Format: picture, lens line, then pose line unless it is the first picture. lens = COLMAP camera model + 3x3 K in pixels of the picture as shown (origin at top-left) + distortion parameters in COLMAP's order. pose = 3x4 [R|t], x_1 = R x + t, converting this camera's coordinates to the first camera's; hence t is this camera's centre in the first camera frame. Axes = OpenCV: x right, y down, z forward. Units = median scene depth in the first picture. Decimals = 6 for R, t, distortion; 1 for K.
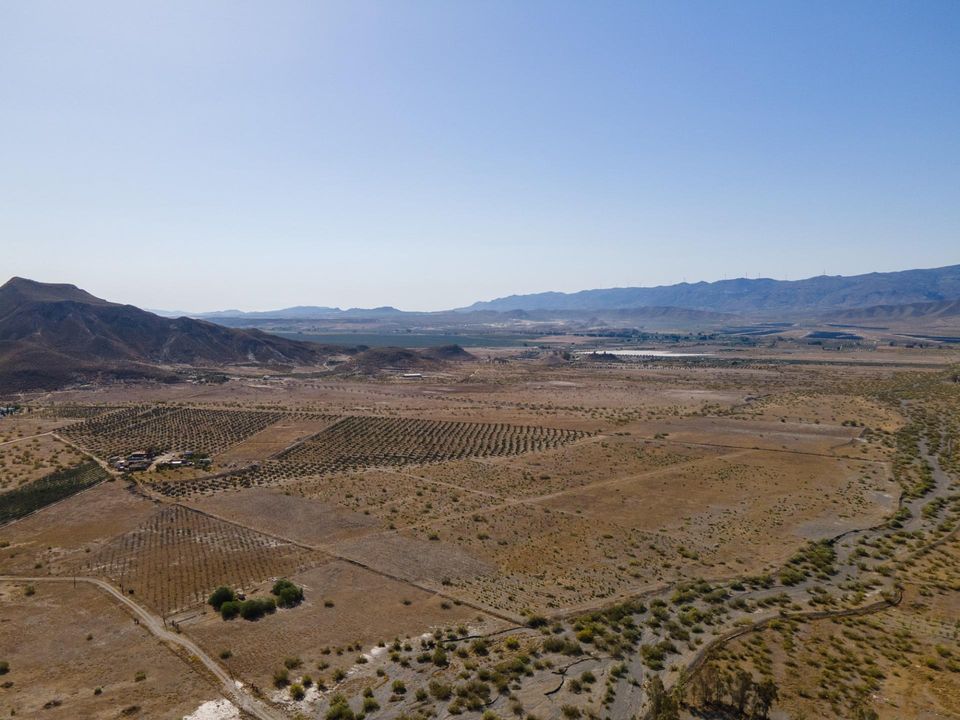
lens RADIAL K [[702.5, 0, 482.8], [0, 702.5, 362.3], [0, 0, 1]] dist [0.043844, -0.002129]
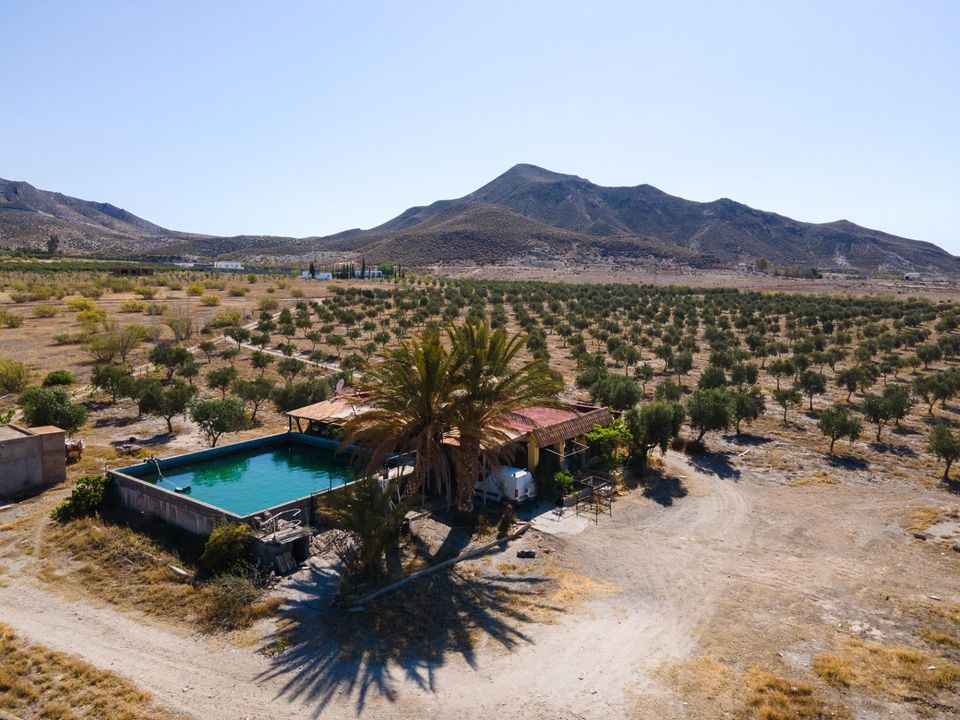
lens RADIAL K [[702.5, 0, 482.8], [0, 702.5, 362.3], [0, 0, 1]] dist [0.043844, -0.002129]
pose [[0.762399, 0.093810, -0.640271, -0.186443], [-0.064235, 0.995521, 0.069371, 0.051349], [0.643911, -0.011760, 0.765010, 0.415005]]
